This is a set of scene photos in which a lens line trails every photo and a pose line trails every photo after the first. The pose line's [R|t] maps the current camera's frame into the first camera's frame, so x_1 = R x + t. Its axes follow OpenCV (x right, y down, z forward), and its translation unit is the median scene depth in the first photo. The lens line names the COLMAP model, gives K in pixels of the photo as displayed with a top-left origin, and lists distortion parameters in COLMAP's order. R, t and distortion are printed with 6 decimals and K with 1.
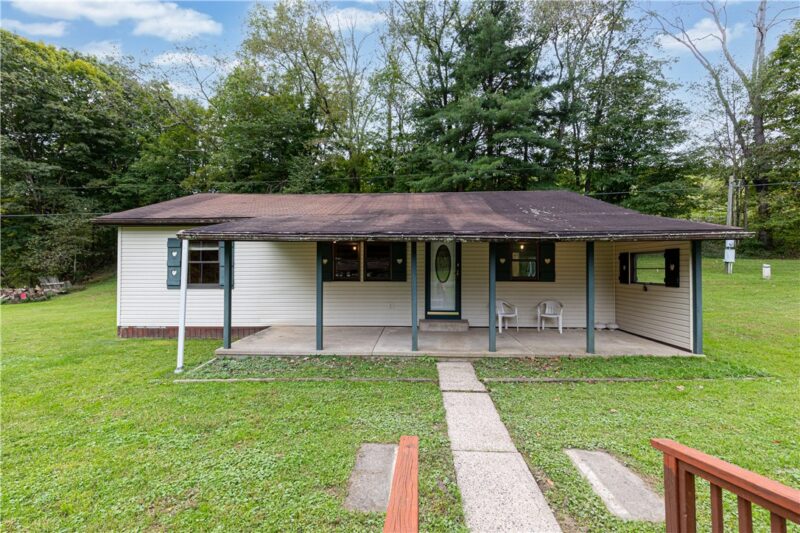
lens RADIAL K [[363.8, 0, 401.6], [0, 363.8, 265.2], [0, 0, 1]] dist [0.003807, -0.002994]
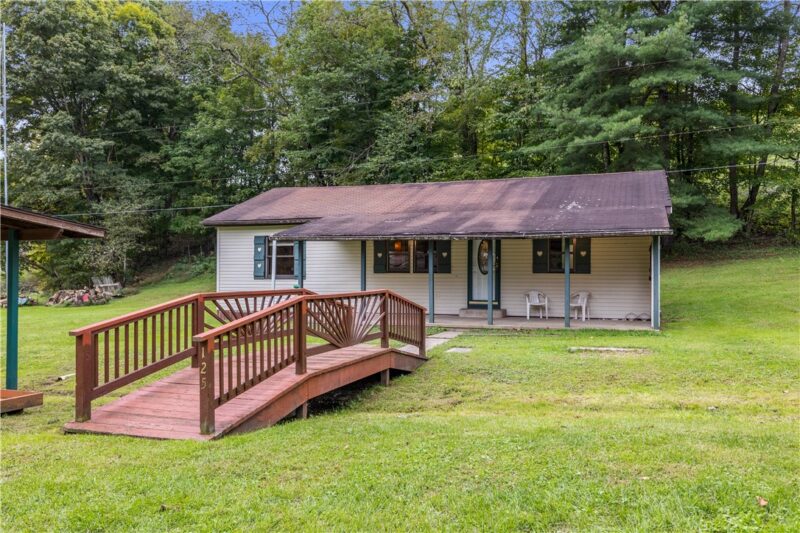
lens RADIAL K [[688.0, 0, 400.3], [0, 688.0, 267.4], [0, 0, 1]] dist [-0.014221, 0.008831]
pose [[0.954781, 0.000169, -0.297309, 0.138712], [0.001001, 0.999992, 0.003783, 0.005609], [0.297307, -0.003910, 0.954774, -0.290440]]
